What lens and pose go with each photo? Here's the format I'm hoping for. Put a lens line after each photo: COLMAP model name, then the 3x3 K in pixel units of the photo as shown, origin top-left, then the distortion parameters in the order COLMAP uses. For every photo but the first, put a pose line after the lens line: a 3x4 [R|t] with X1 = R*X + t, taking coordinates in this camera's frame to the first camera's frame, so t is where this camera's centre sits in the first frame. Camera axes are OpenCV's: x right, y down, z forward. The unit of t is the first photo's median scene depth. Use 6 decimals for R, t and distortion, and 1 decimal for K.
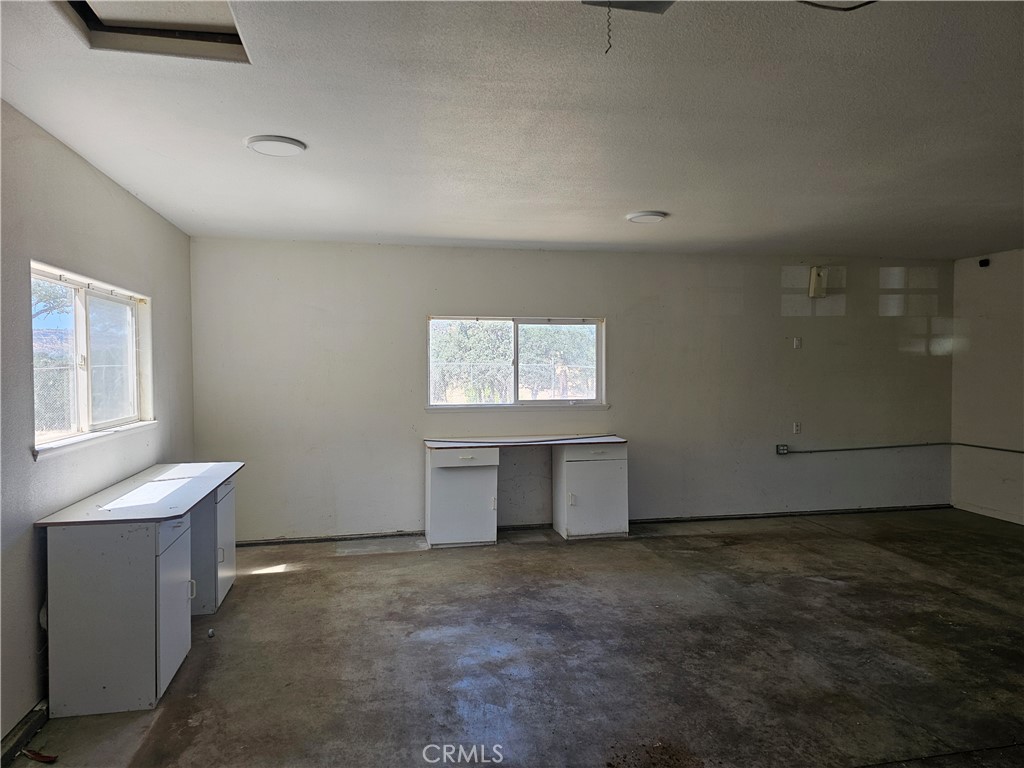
lens RADIAL K [[687.7, 0, 507.5], [0, 687.7, 384.3], [0, 0, 1]] dist [0.058511, -0.044309]
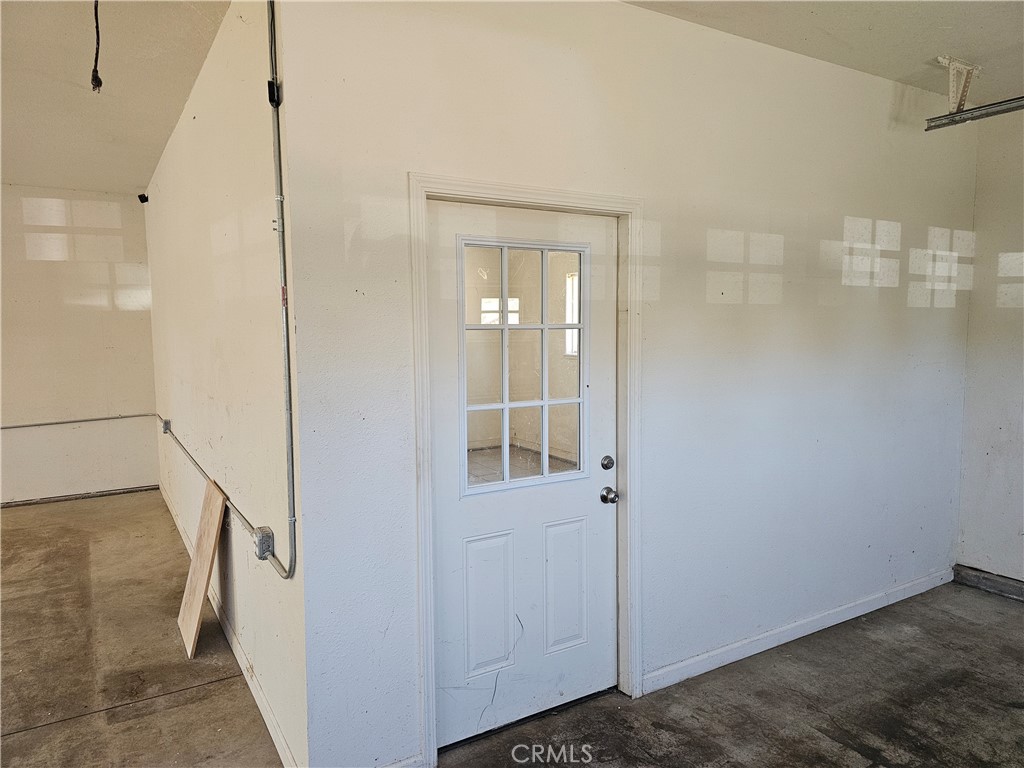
lens RADIAL K [[687.7, 0, 507.5], [0, 687.7, 384.3], [0, 0, 1]] dist [0.058511, -0.044309]
pose [[0.943814, -0.032718, 0.328853, 1.208311], [0.014047, 0.998160, 0.058993, 0.006882], [-0.330178, -0.051059, 0.942537, 0.095820]]
